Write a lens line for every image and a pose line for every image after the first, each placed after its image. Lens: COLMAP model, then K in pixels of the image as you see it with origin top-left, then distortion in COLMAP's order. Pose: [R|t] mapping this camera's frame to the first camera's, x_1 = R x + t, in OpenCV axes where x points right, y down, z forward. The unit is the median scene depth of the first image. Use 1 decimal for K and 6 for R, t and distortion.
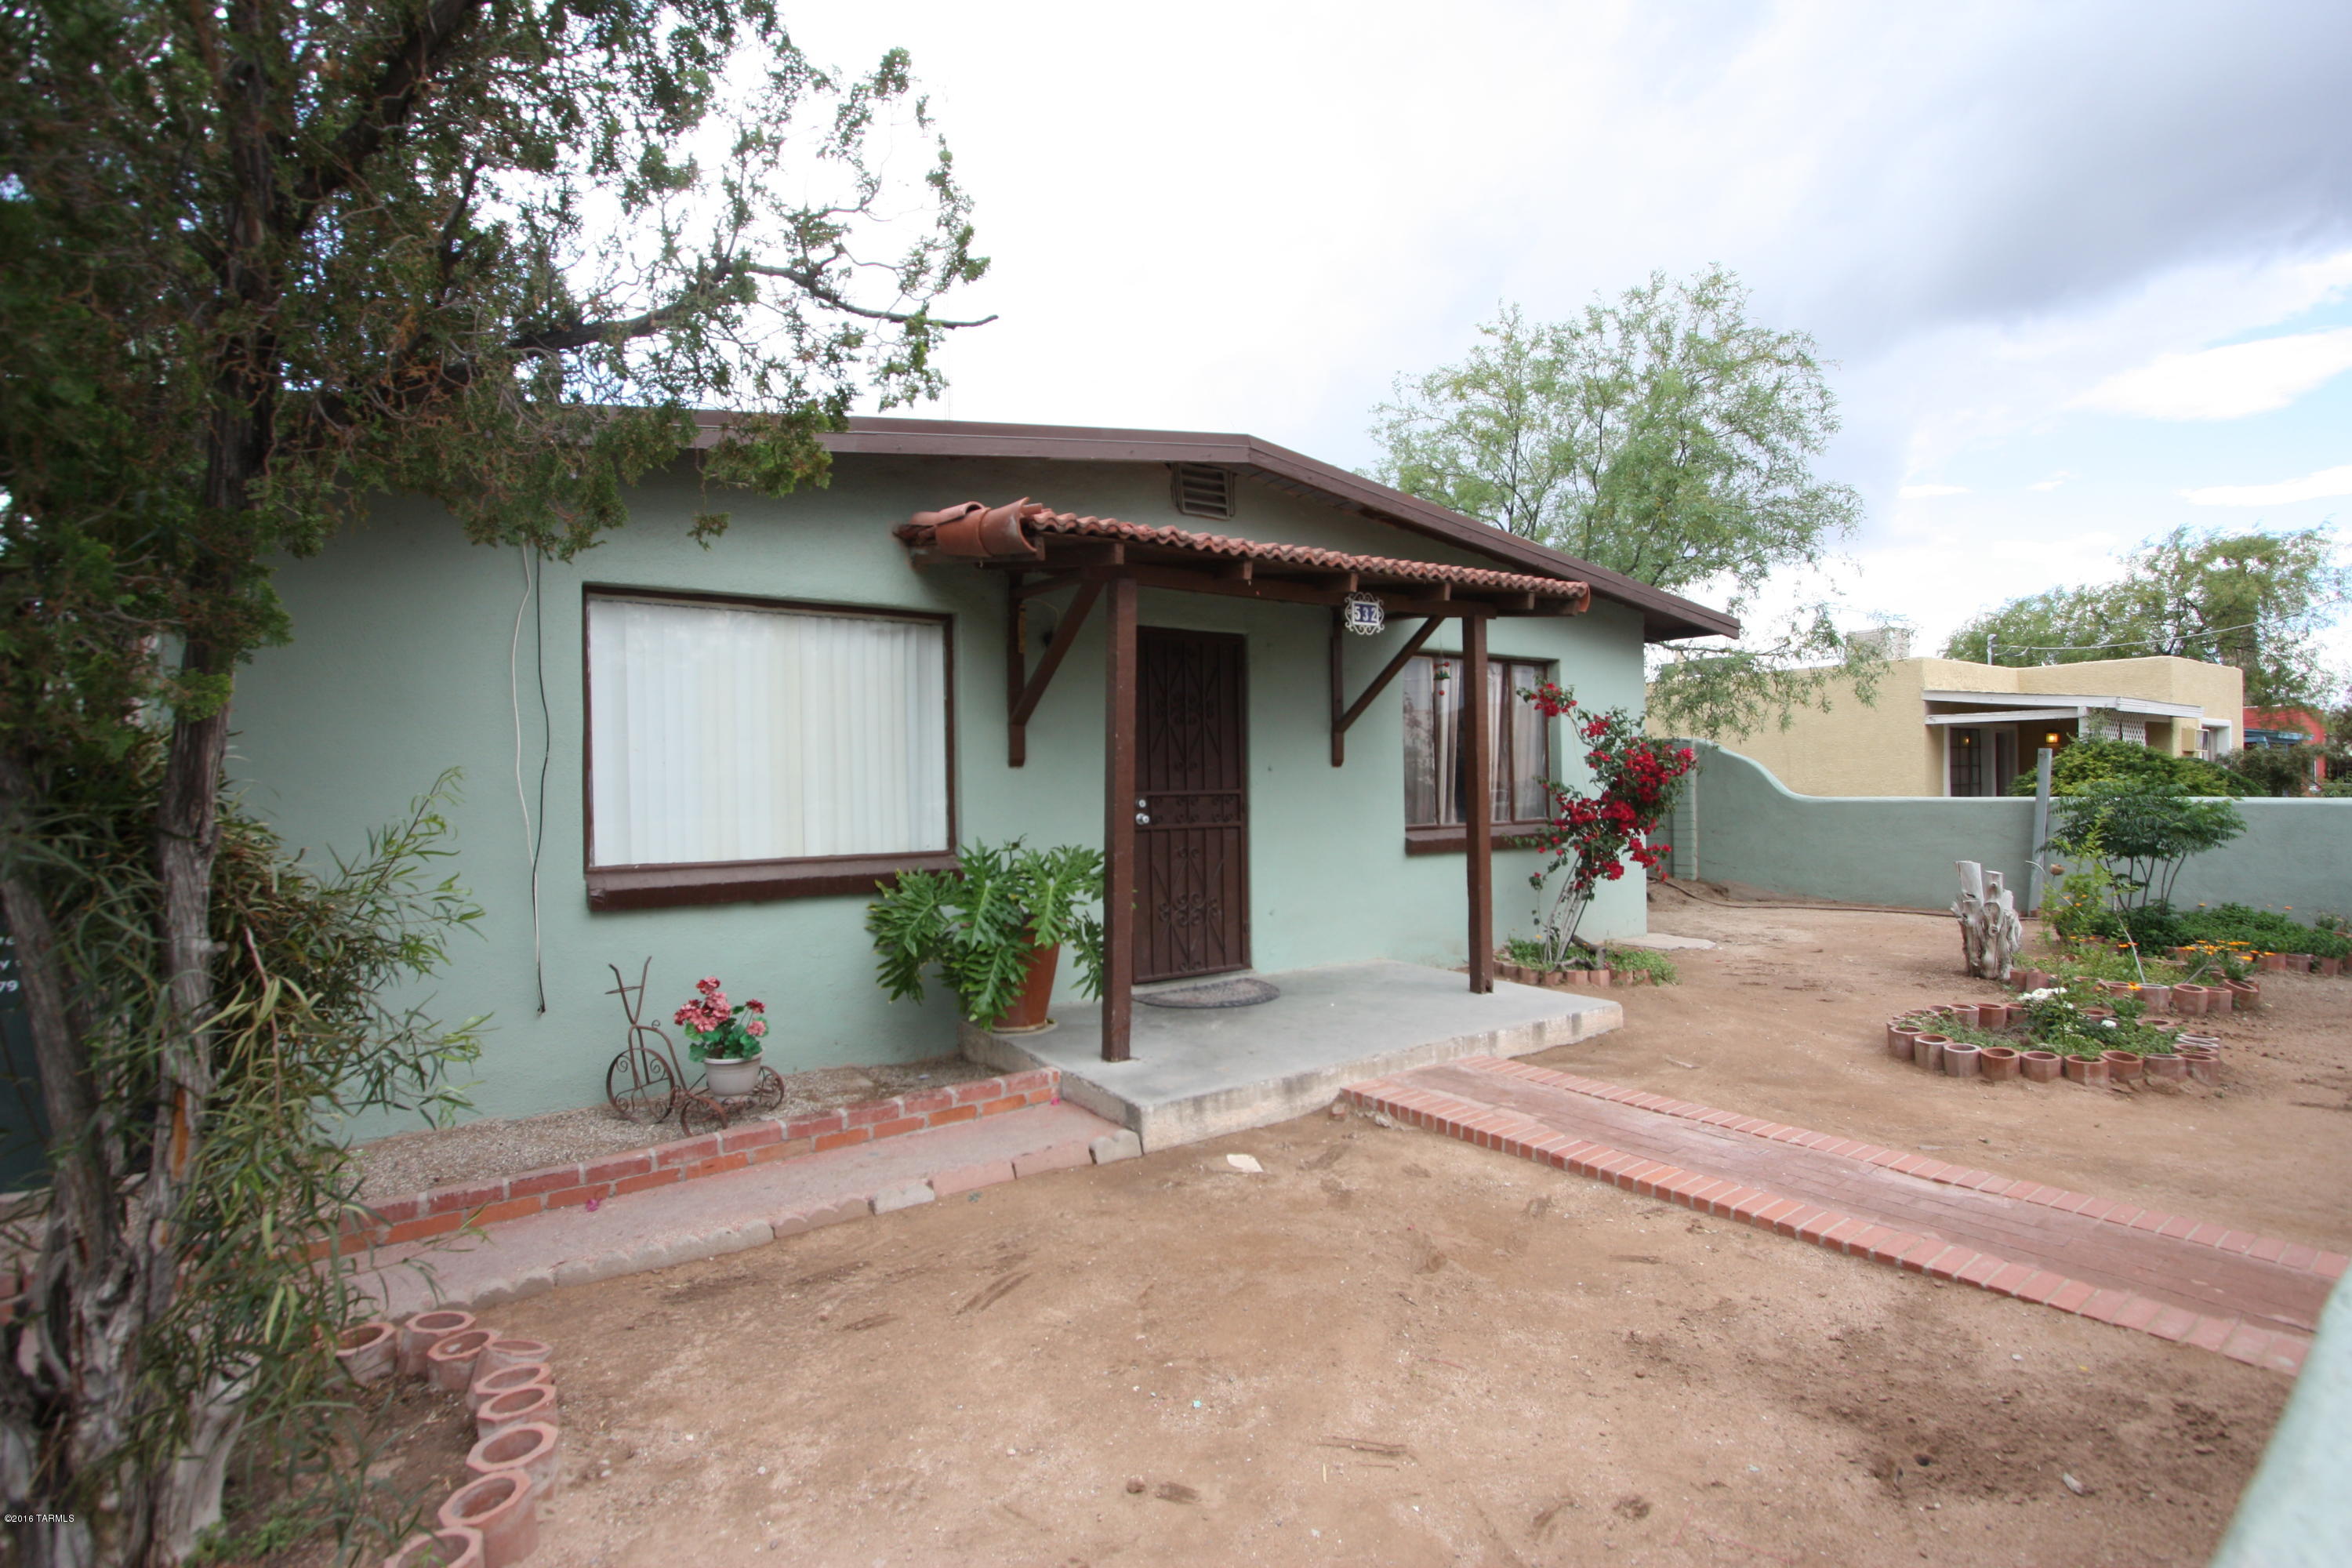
lens RADIAL K [[1105.7, 0, 1176.0], [0, 1105.7, 784.0], [0, 0, 1]] dist [-0.004520, 0.000322]
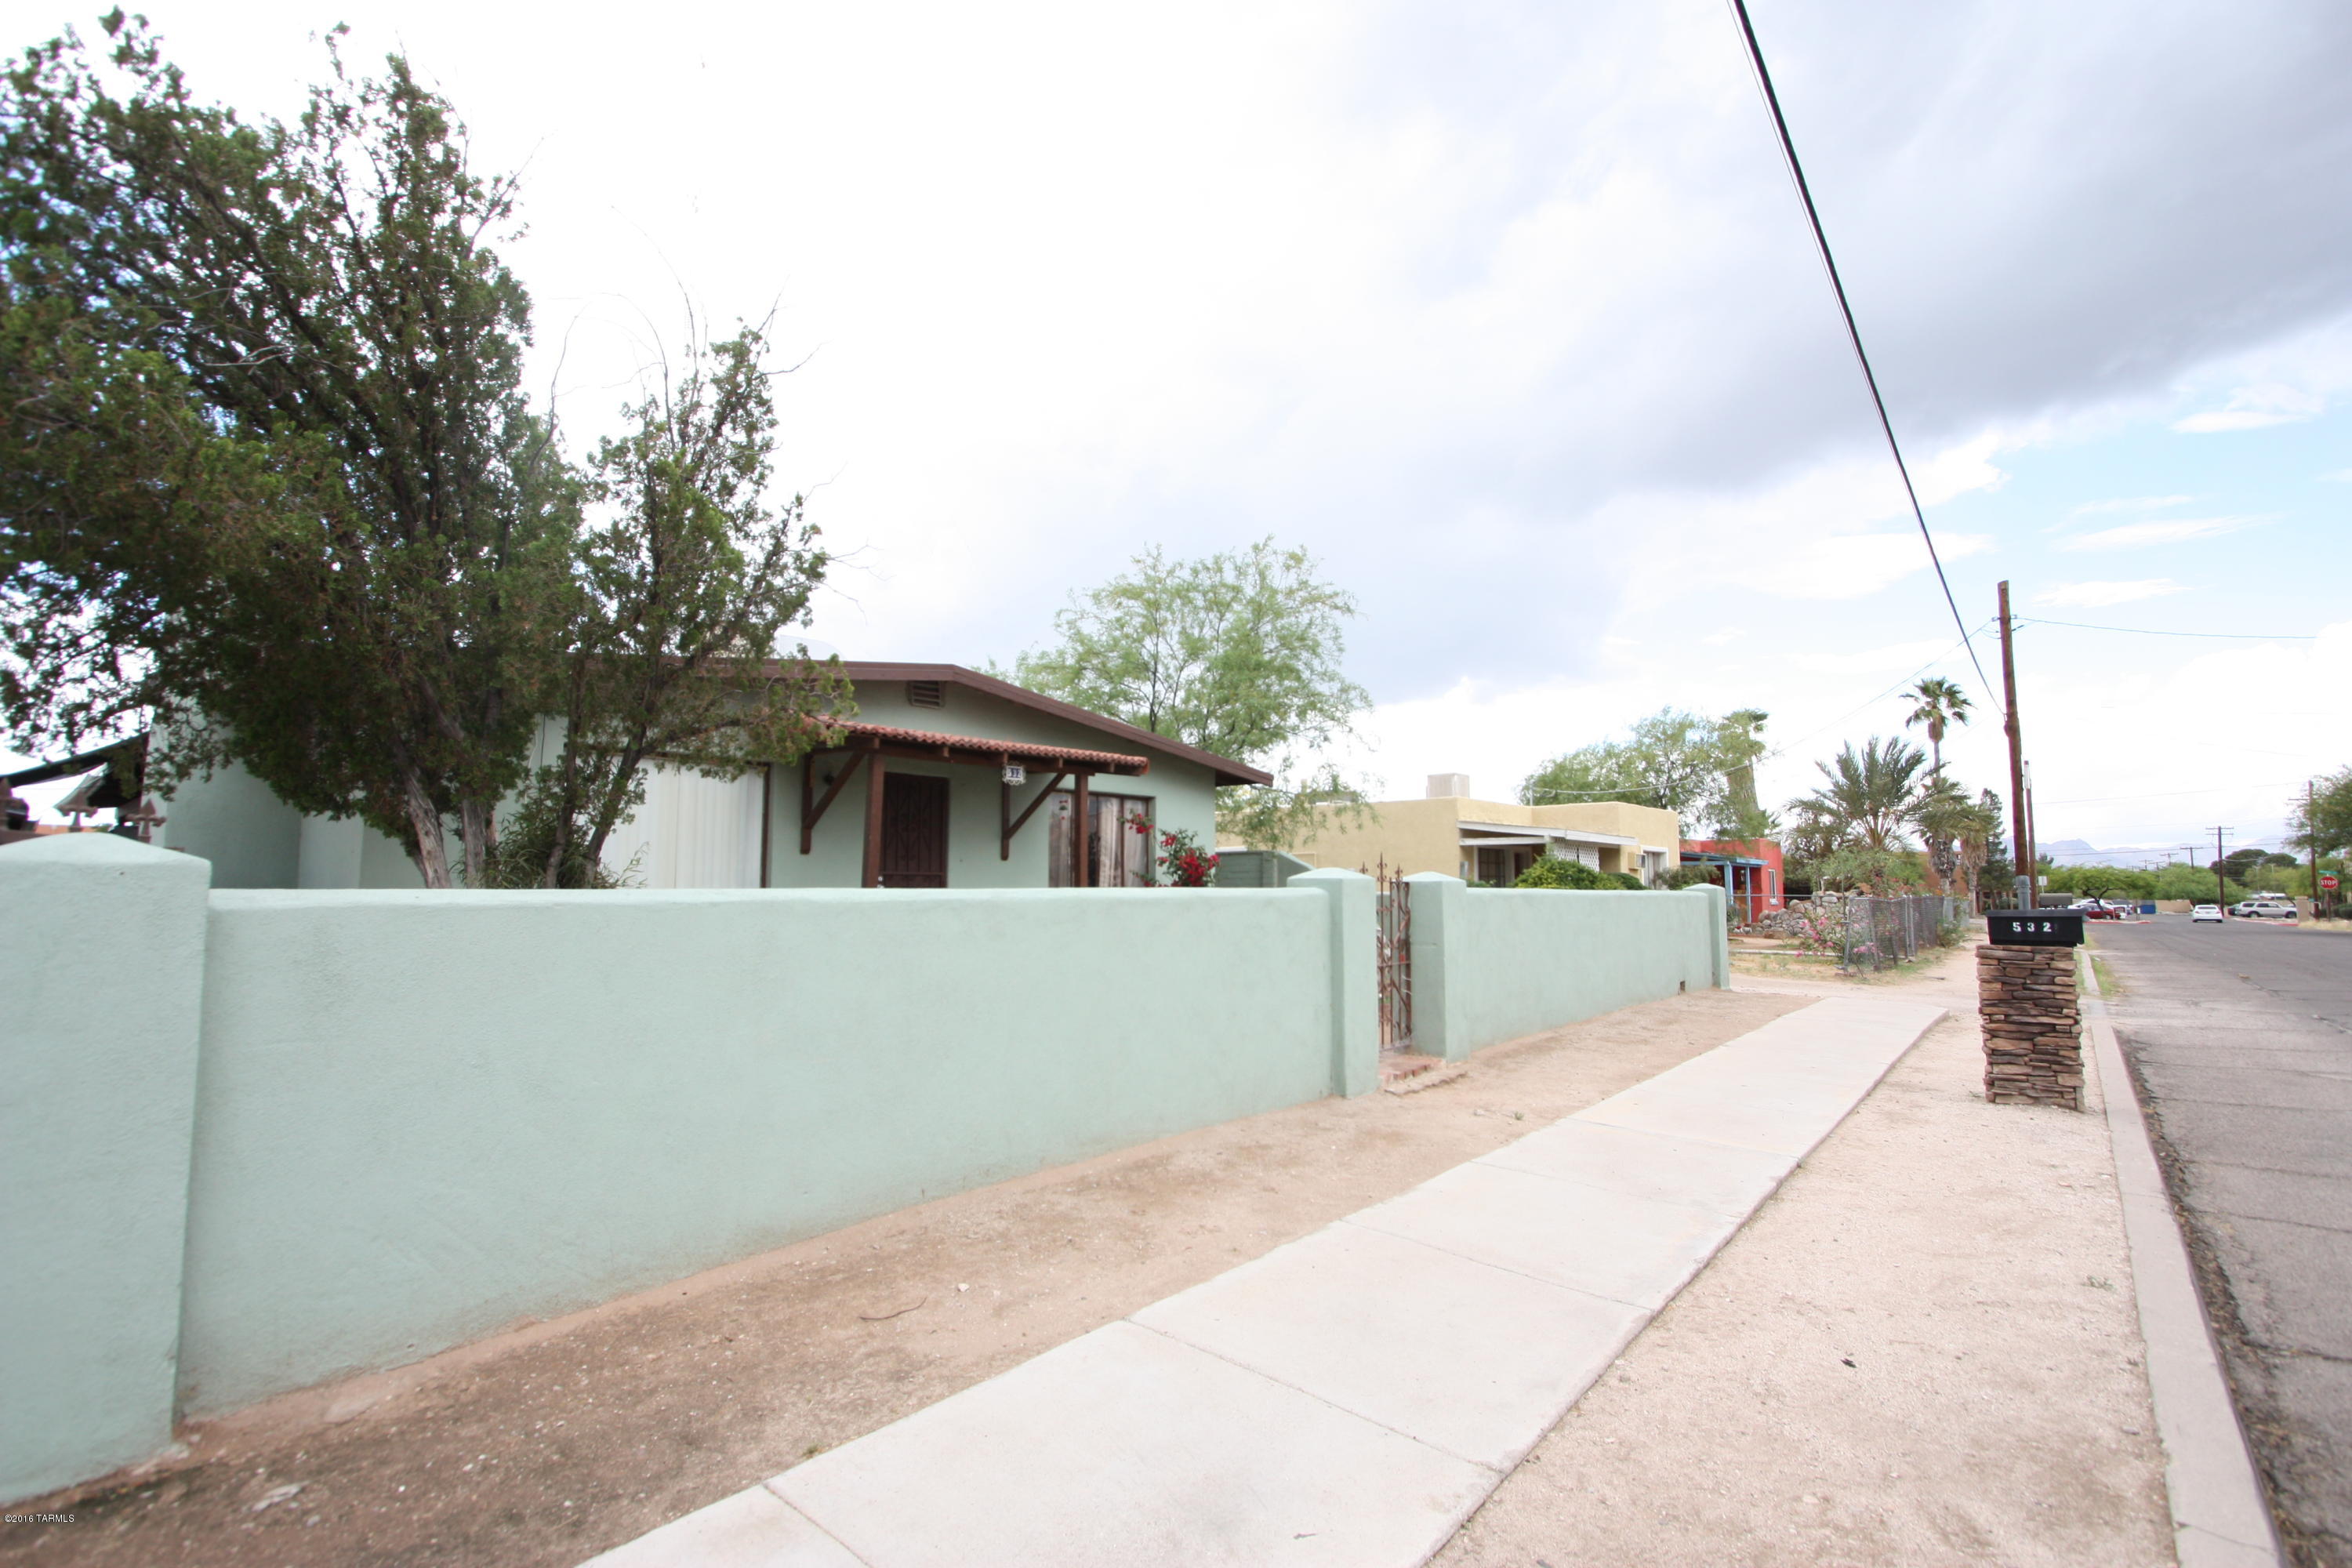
lens RADIAL K [[1105.7, 0, 1176.0], [0, 1105.7, 784.0], [0, 0, 1]] dist [-0.004520, 0.000322]
pose [[0.970061, 0.038277, 0.239828, -0.002933], [-0.014682, 0.994938, -0.099409, 0.030294], [-0.242419, 0.092912, 0.965712, -0.629642]]
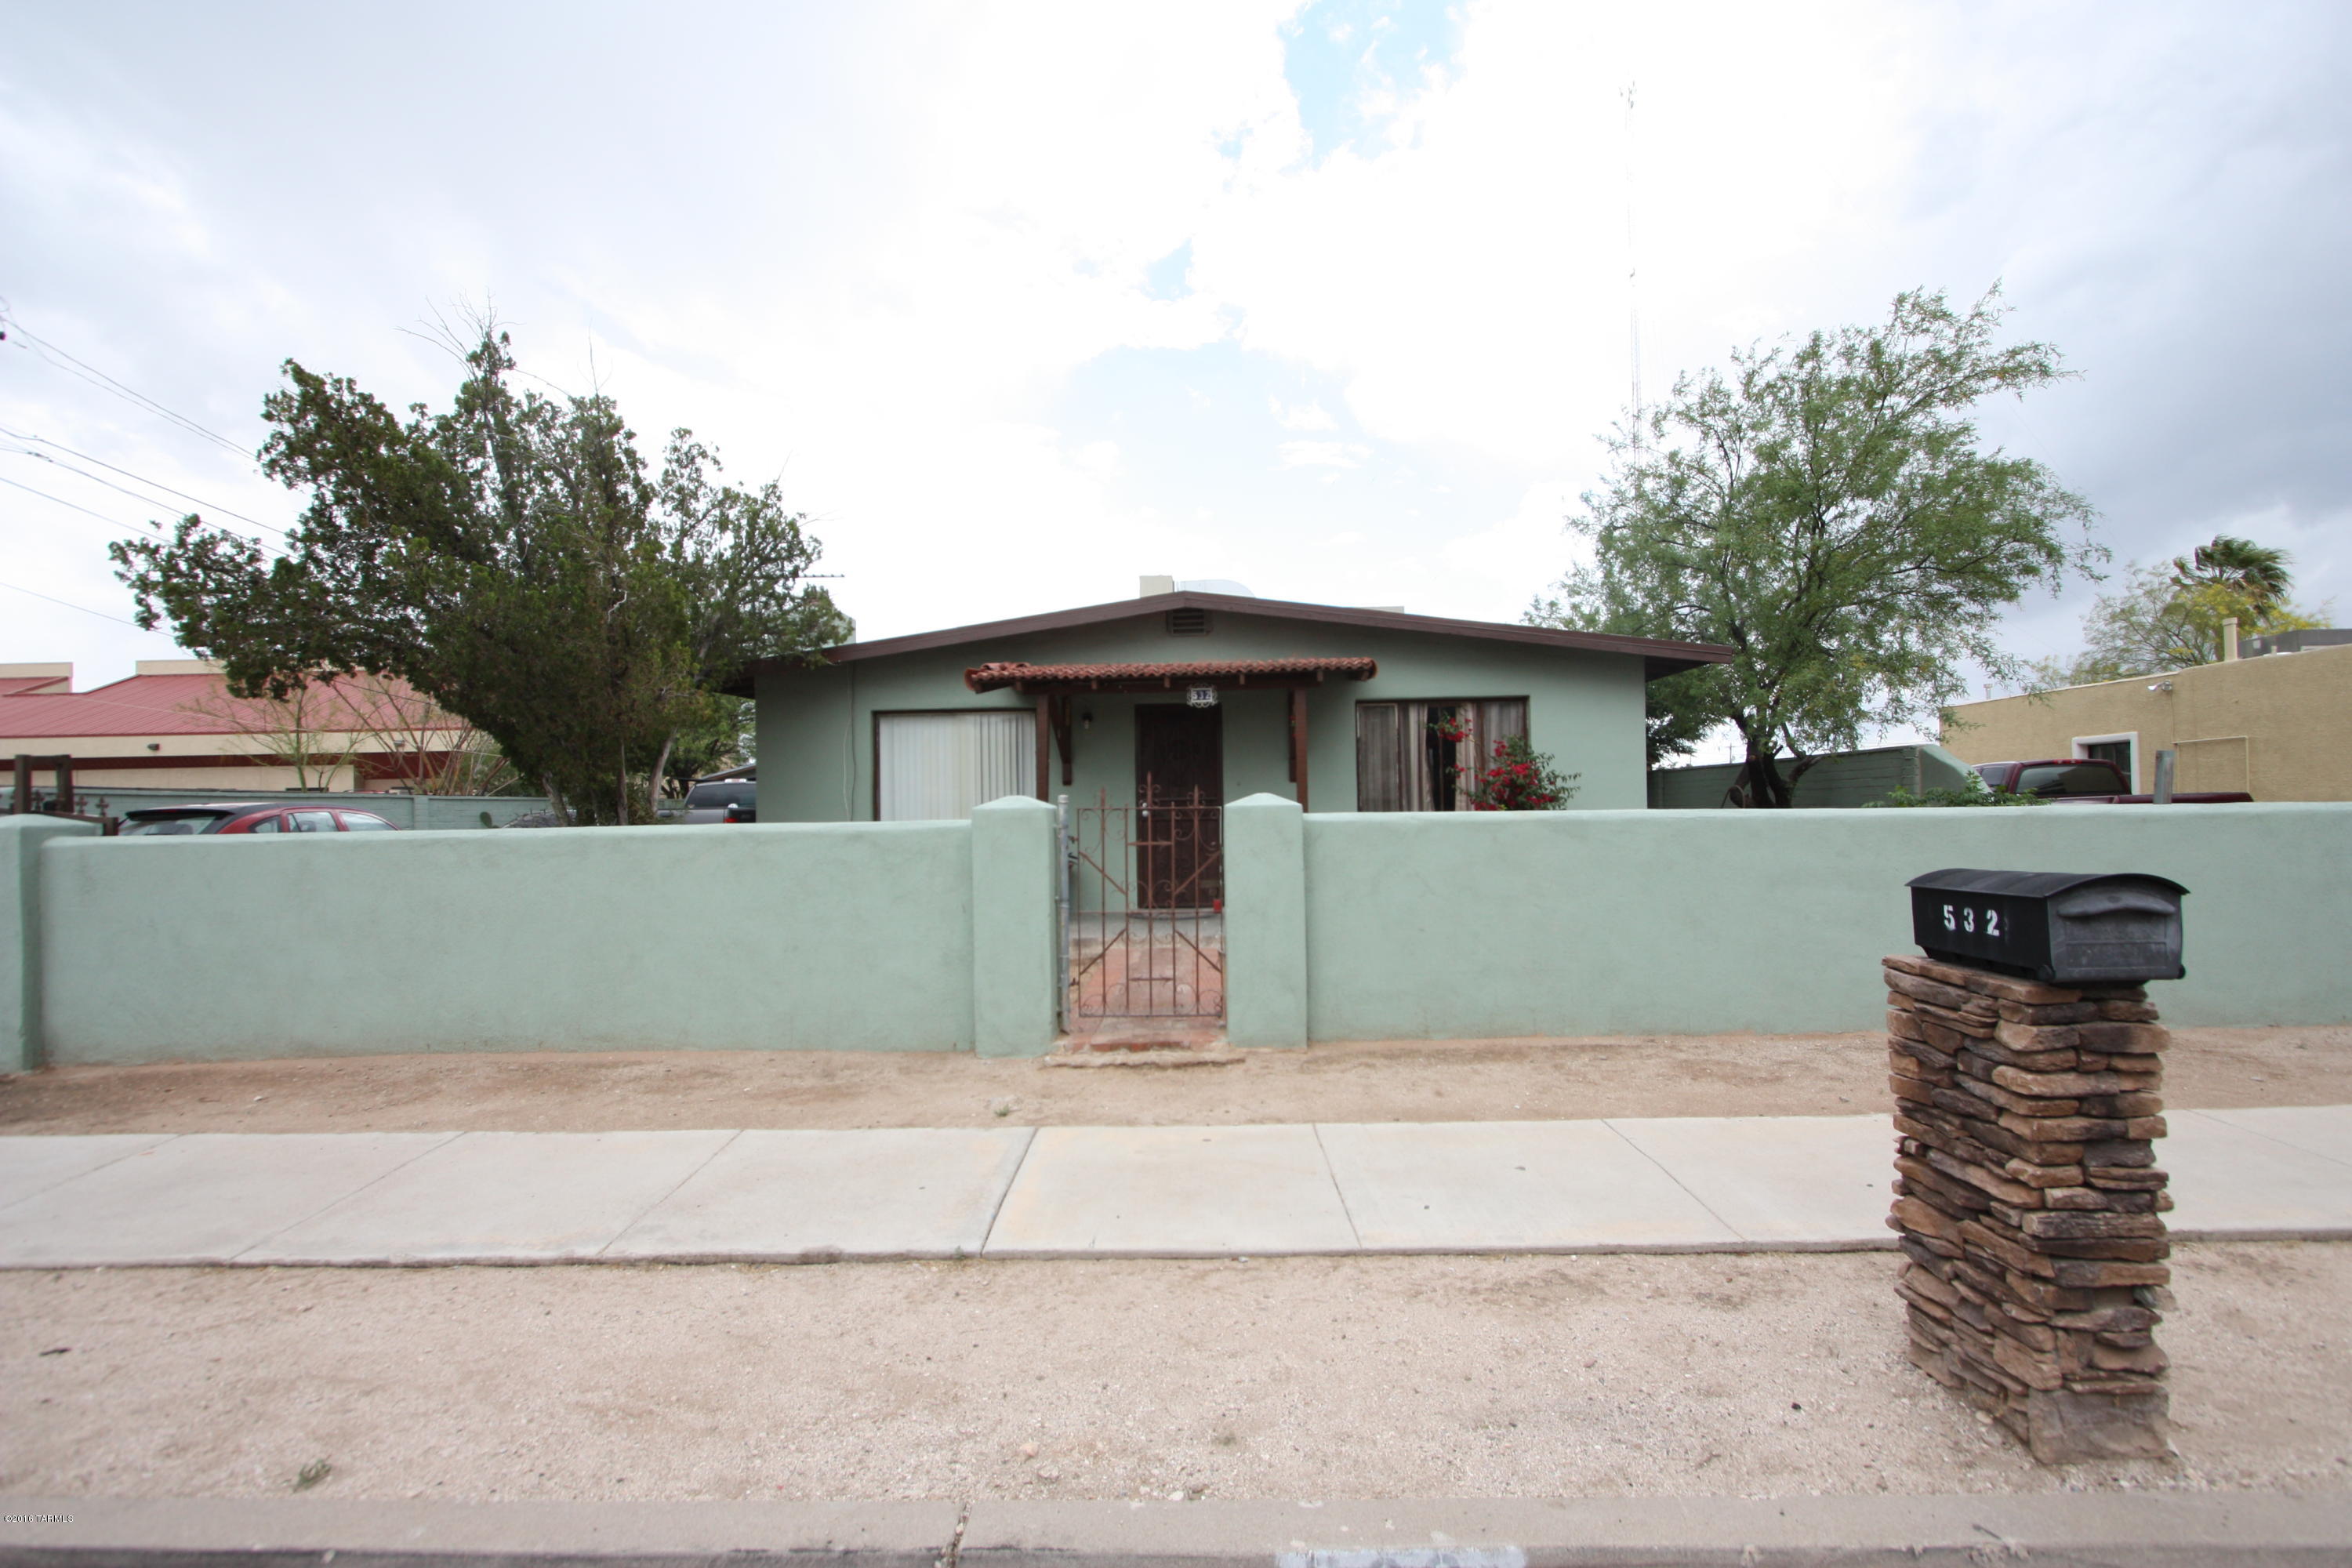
lens RADIAL K [[1105.7, 0, 1176.0], [0, 1105.7, 784.0], [0, 0, 1]] dist [-0.004520, 0.000322]
pose [[0.779608, -0.012560, -0.626142, 0.965278], [-0.000081, 0.999797, -0.020156, 0.012285], [0.626268, 0.015764, 0.779449, -0.301816]]
